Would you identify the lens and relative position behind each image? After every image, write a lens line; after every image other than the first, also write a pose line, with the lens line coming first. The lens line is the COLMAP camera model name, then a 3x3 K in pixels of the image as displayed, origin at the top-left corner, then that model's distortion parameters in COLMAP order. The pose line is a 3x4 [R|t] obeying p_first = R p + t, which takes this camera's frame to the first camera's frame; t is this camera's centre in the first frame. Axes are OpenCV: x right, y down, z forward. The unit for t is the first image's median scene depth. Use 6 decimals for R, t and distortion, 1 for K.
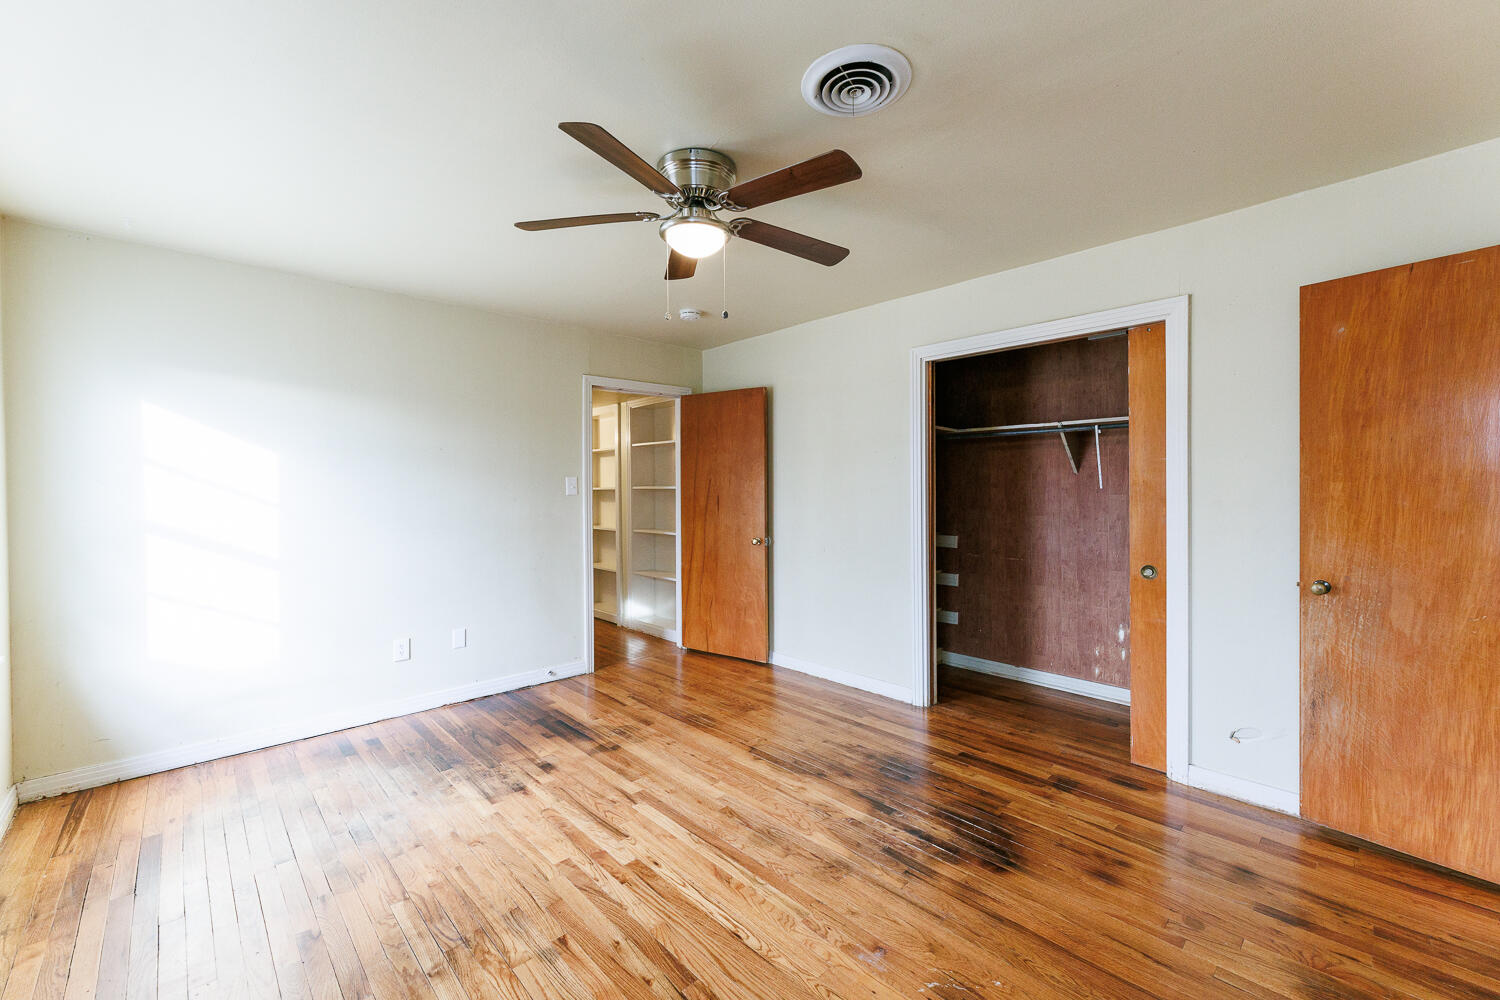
lens RADIAL K [[610.8, 0, 749.6], [0, 610.8, 487.9], [0, 0, 1]] dist [-0.002900, -0.000223]
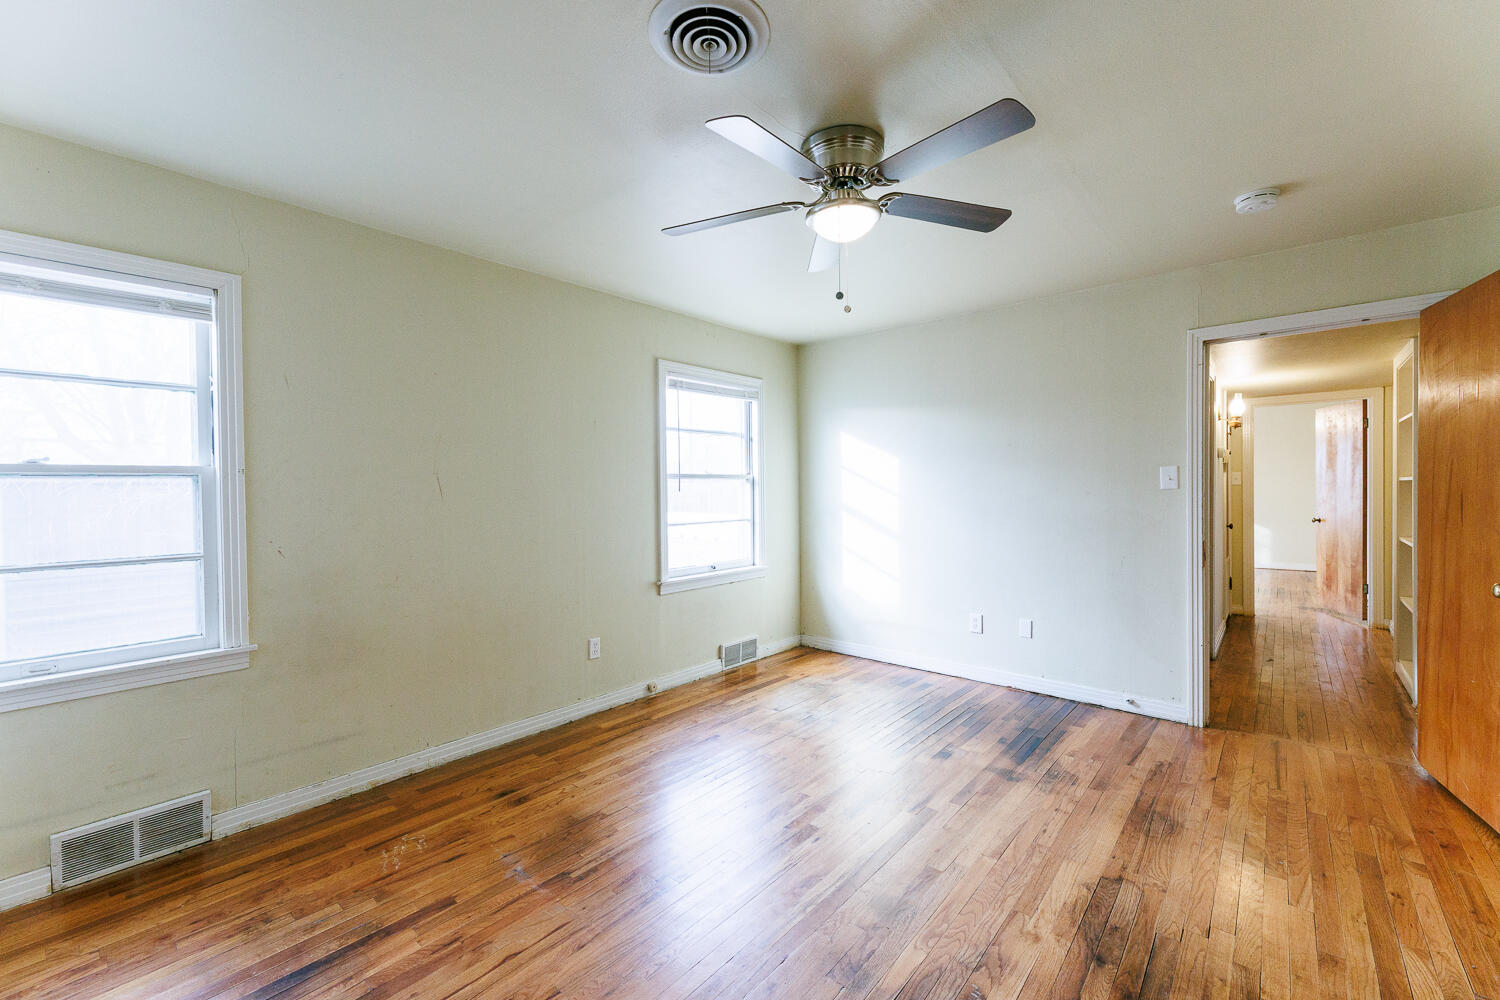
lens RADIAL K [[610.8, 0, 754.7], [0, 610.8, 500.4], [0, 0, 1]] dist [-0.002900, -0.000223]
pose [[0.088684, 0.024862, -0.995749, 0.549419], [0.011212, 0.999600, 0.025957, -0.000721], [0.995997, -0.013466, 0.088370, 0.504181]]
